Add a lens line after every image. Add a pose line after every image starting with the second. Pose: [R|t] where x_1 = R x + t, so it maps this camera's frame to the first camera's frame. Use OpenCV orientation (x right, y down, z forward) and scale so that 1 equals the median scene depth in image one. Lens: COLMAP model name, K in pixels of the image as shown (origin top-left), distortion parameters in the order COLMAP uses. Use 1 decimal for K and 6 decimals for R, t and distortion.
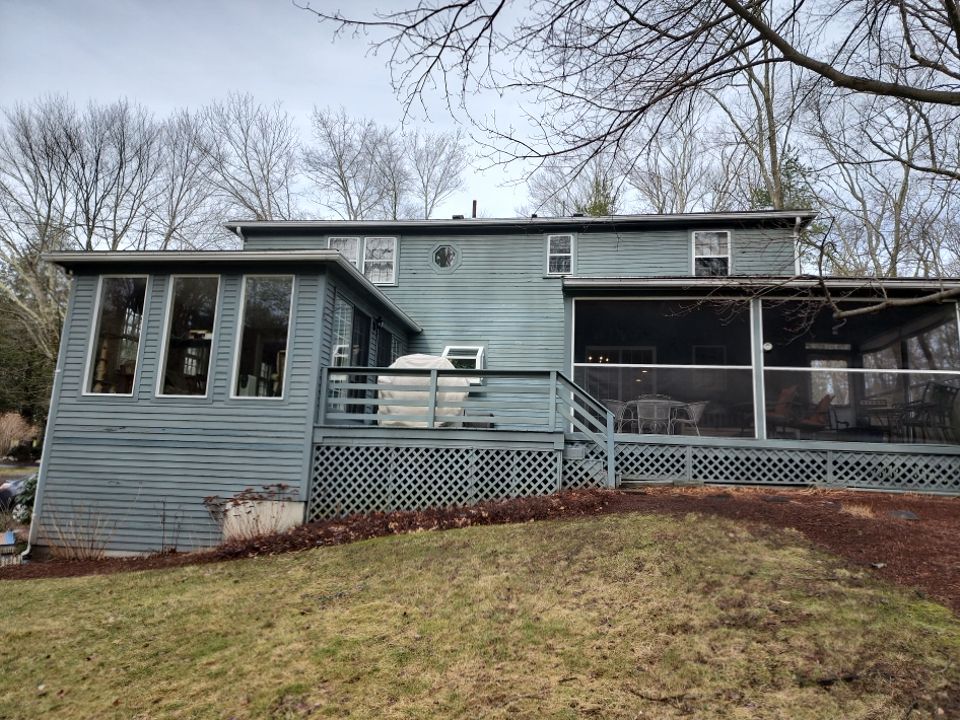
lens RADIAL K [[659.2, 0, 482.4], [0, 659.2, 355.1], [0, 0, 1]] dist [0.091183, -0.009687]
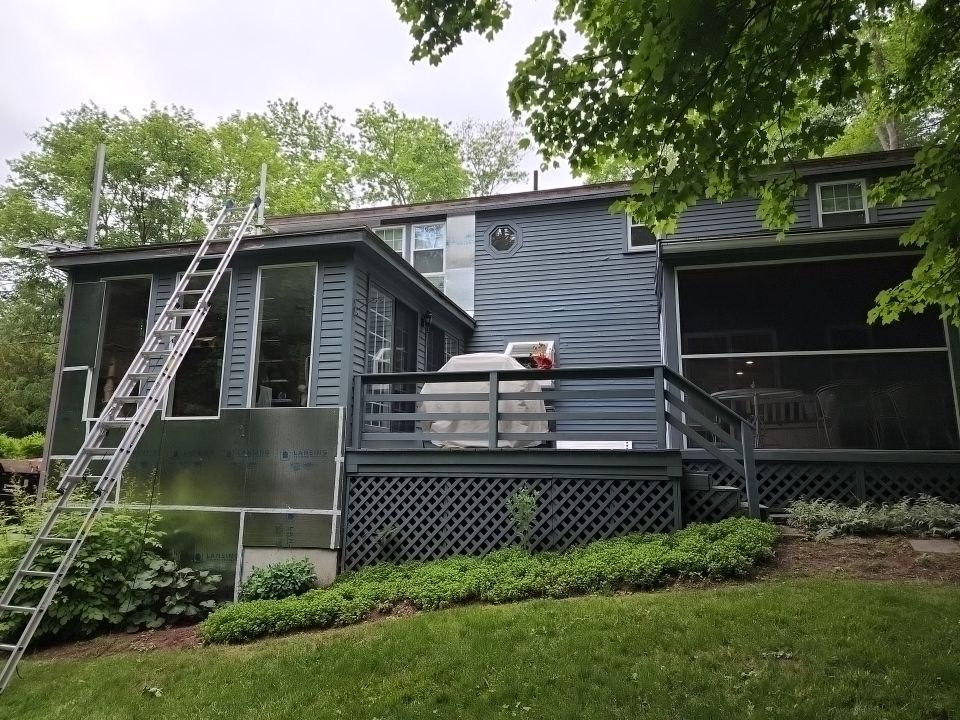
lens RADIAL K [[659.2, 0, 477.9], [0, 659.2, 353.3], [0, 0, 1]] dist [0.091183, -0.009687]
pose [[0.993258, -0.048980, -0.105066, -0.011440], [0.048679, 0.998800, -0.005433, 0.003187], [0.105206, 0.000281, 0.994450, 0.231286]]
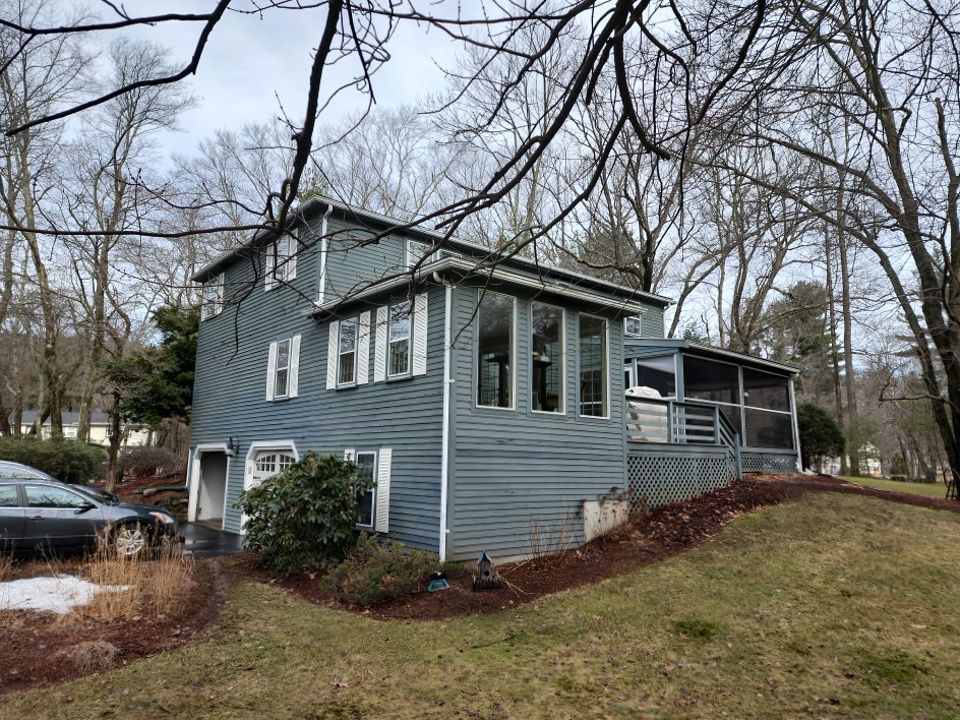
lens RADIAL K [[659.2, 0, 486.6], [0, 659.2, 353.2], [0, 0, 1]] dist [0.091183, -0.009687]
pose [[0.663774, 0.094433, 0.741948, -1.355535], [-0.130218, 0.991438, -0.009689, -0.013675], [-0.736510, -0.090183, 0.670388, 0.345927]]
